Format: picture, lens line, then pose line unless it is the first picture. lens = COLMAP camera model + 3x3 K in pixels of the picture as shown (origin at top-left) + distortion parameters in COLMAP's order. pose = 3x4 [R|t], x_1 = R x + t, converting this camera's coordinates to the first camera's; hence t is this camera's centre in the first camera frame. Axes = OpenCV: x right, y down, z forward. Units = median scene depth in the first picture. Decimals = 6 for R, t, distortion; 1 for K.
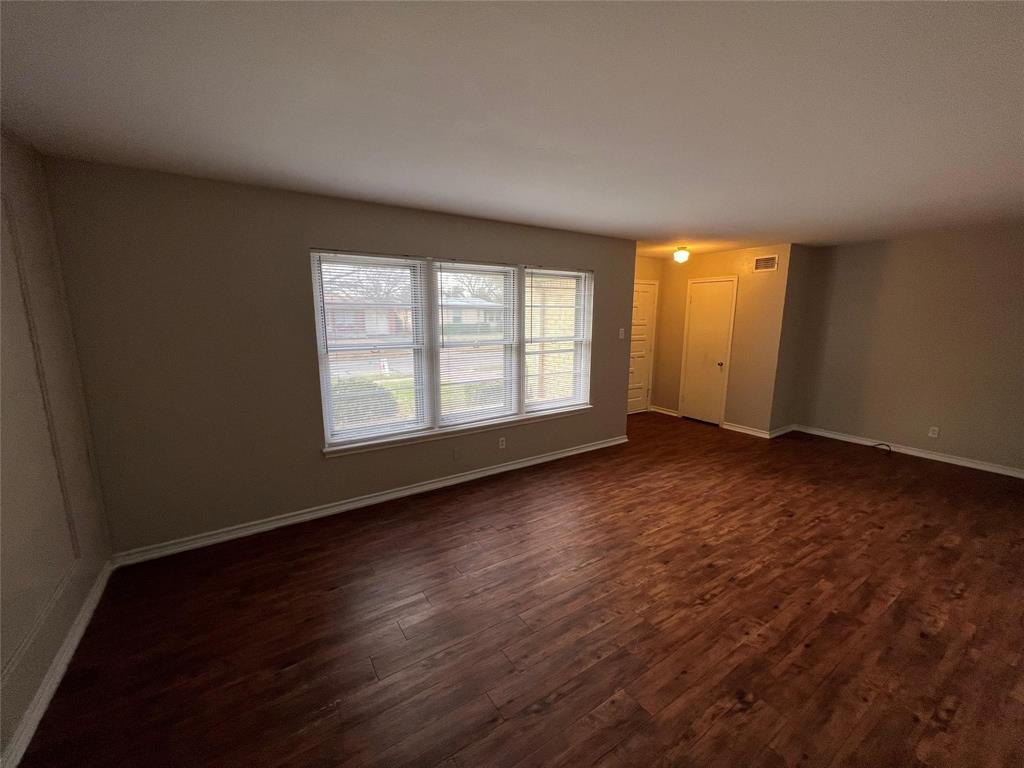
lens RADIAL K [[411.6, 0, 512.0], [0, 411.6, 384.0], [0, 0, 1]] dist [0.026227, -0.000196]
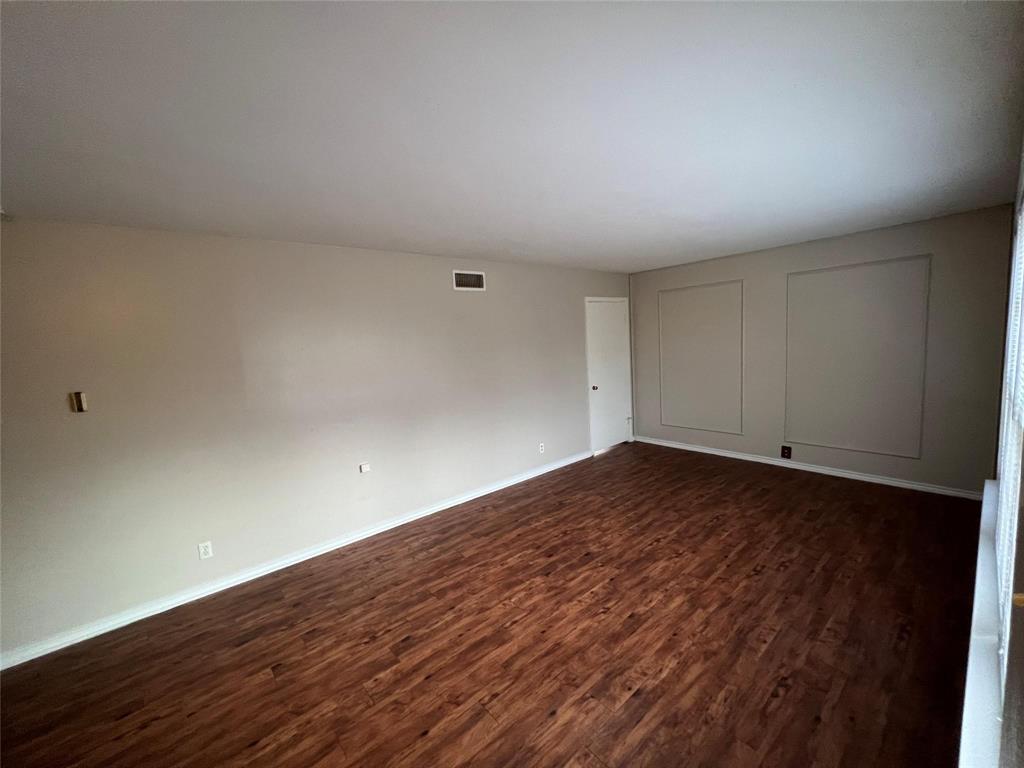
lens RADIAL K [[411.6, 0, 512.0], [0, 411.6, 384.0], [0, 0, 1]] dist [0.026227, -0.000196]
pose [[-0.991573, 0.058721, -0.115480, 0.590698], [0.024341, 0.959946, 0.279124, -0.293286], [0.127245, 0.273961, -0.953286, 1.675411]]
